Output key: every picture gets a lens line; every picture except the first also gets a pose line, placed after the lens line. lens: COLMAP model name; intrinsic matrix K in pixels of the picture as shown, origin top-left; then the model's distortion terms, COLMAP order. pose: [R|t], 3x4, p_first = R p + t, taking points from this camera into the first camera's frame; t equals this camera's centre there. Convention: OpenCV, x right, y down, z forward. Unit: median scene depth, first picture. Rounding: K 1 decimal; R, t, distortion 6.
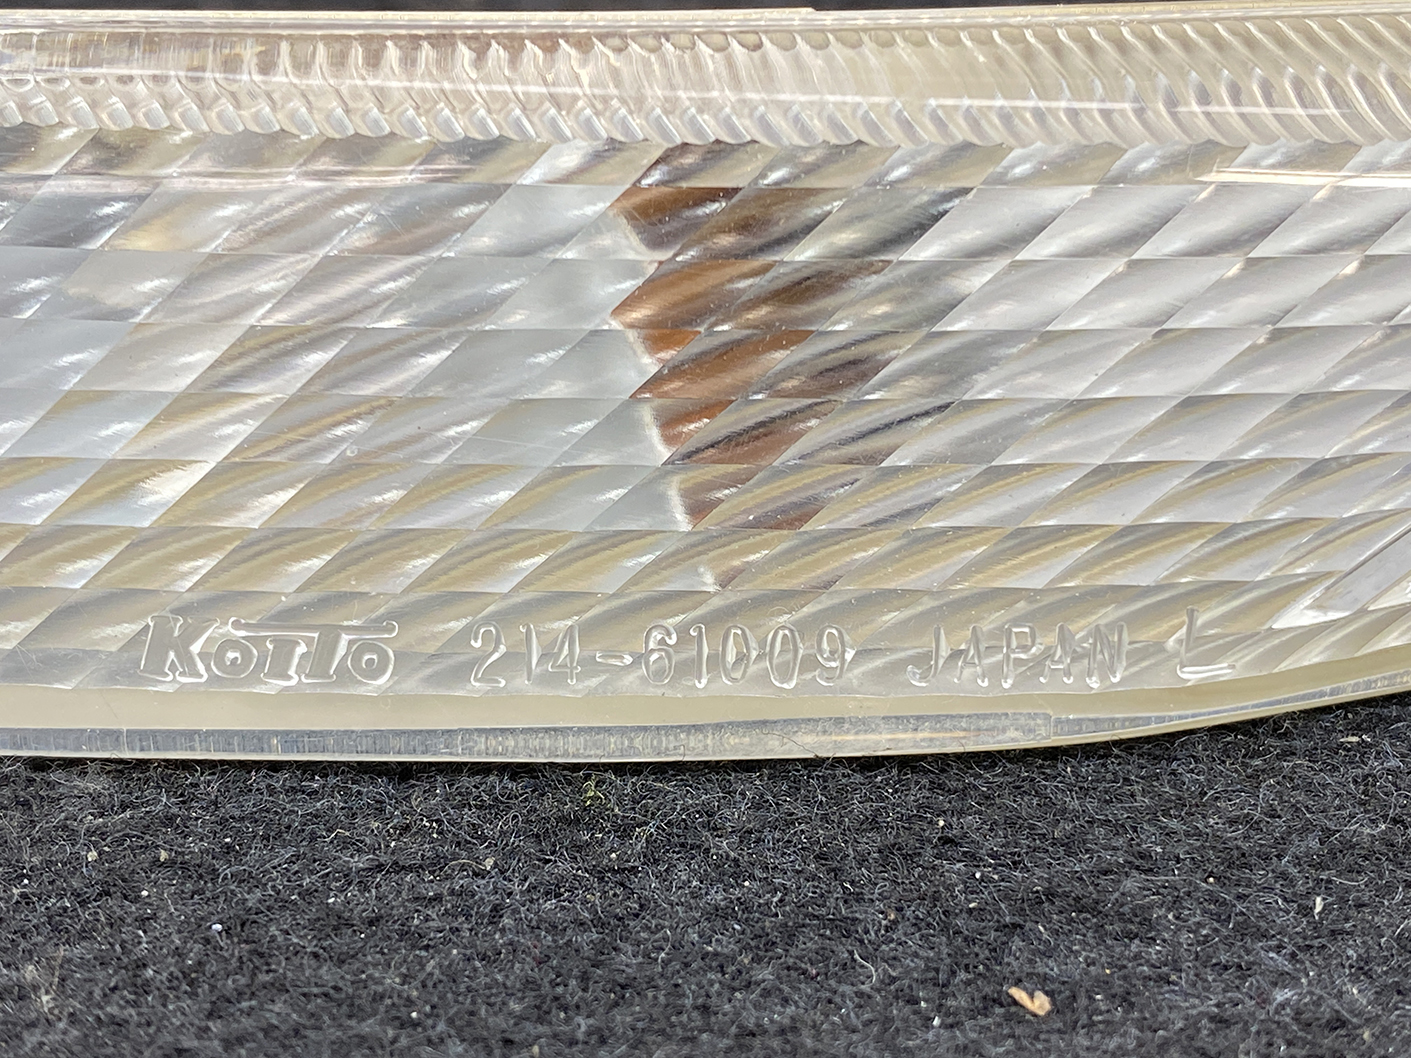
lens RADIAL K [[2698.6, 0, 690.9], [0, 2698.6, 526.8], [0, 0, 1]] dist [0.099732, 0.000000]
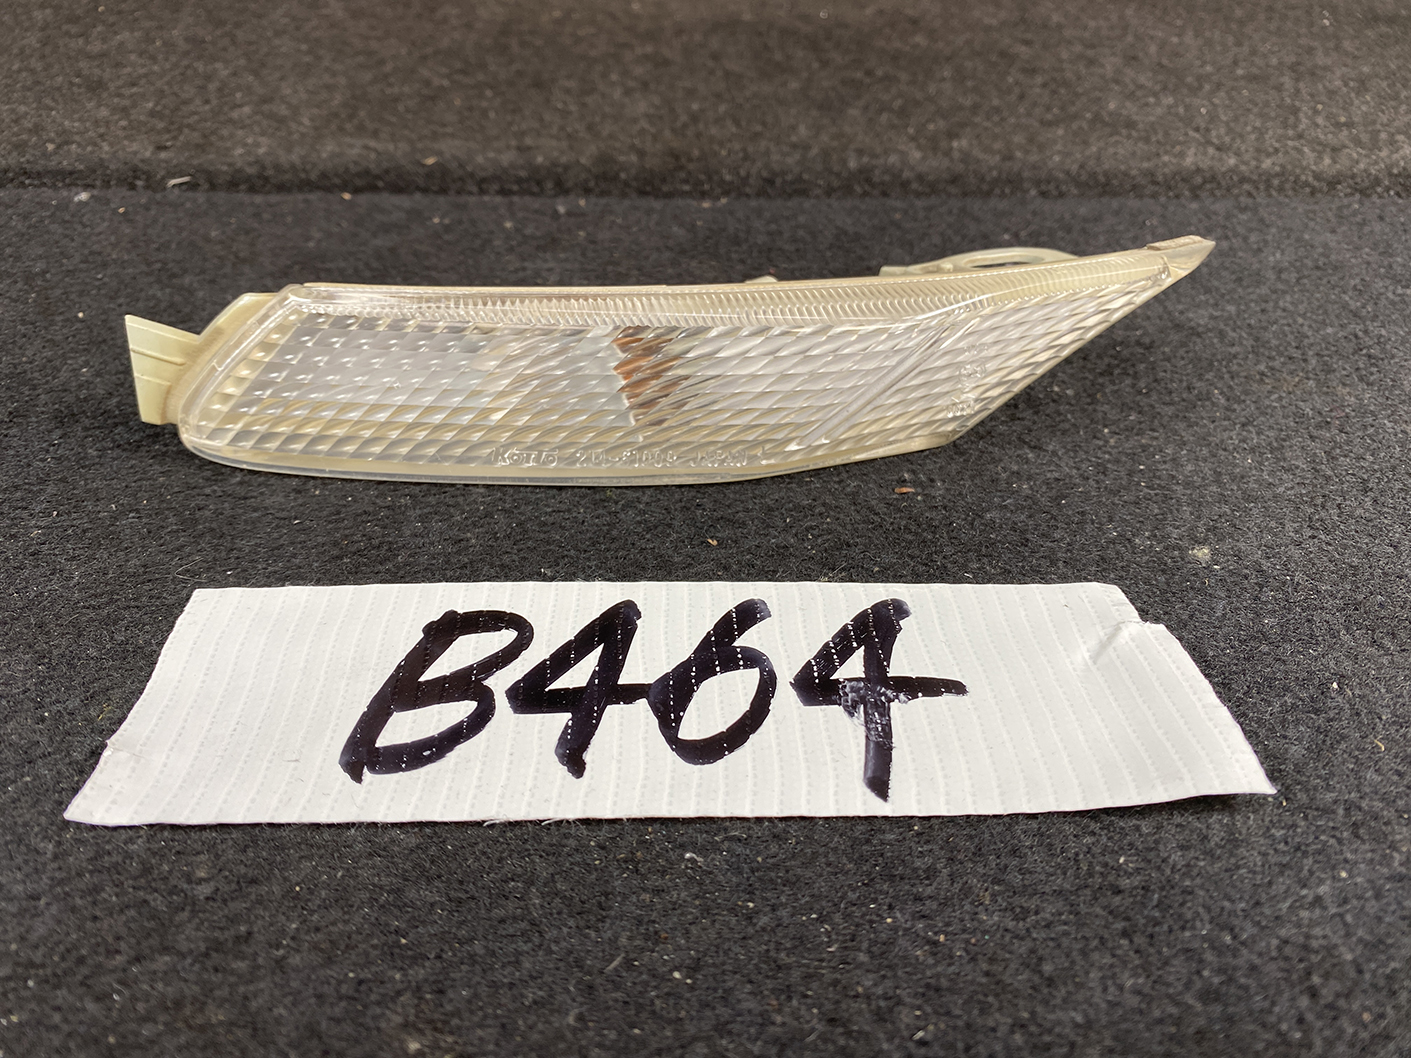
lens RADIAL K [[1040.8, 0, 711.4], [0, 1040.8, 526.4], [0, 0, 1]] dist [0.005716, -0.020503]
pose [[0.999538, -0.000653, 0.030391, 0.067289], [-0.003026, 0.992665, 0.120856, -0.036636], [-0.030247, -0.120892, 0.992205, -0.511538]]
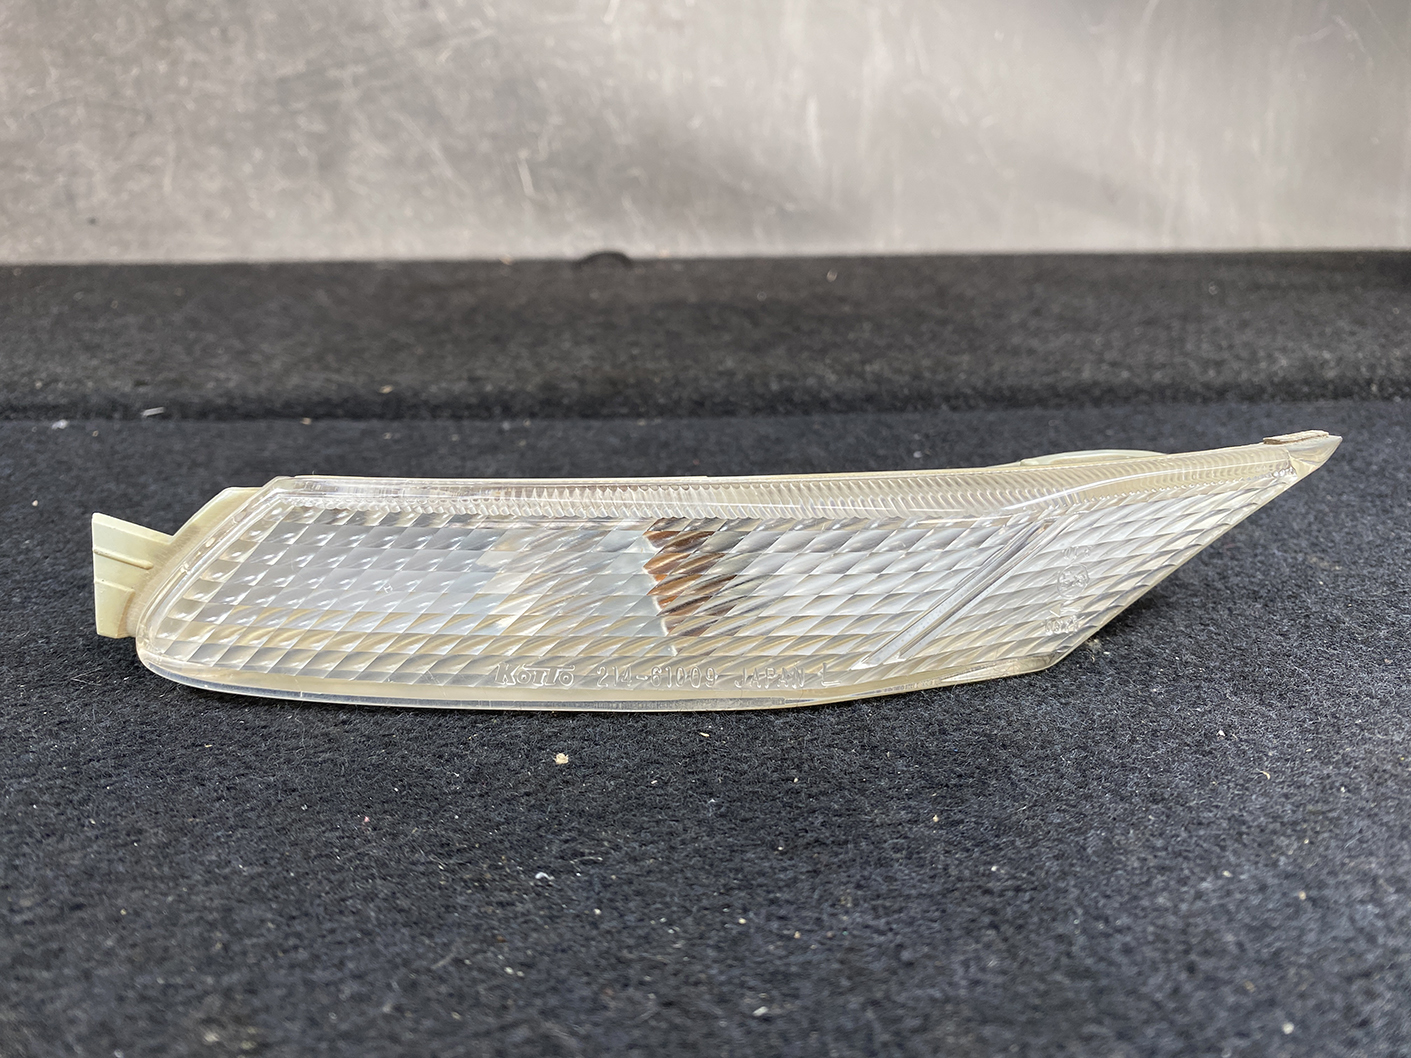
lens RADIAL K [[1040.8, 0, 708.7], [0, 1040.8, 520.8], [0, 0, 1]] dist [0.005716, -0.020503]
pose [[0.999584, -0.002113, -0.028778, 0.087293], [-0.002016, 0.989765, -0.142696, 0.041361], [0.028785, 0.142694, 0.989348, -0.245423]]
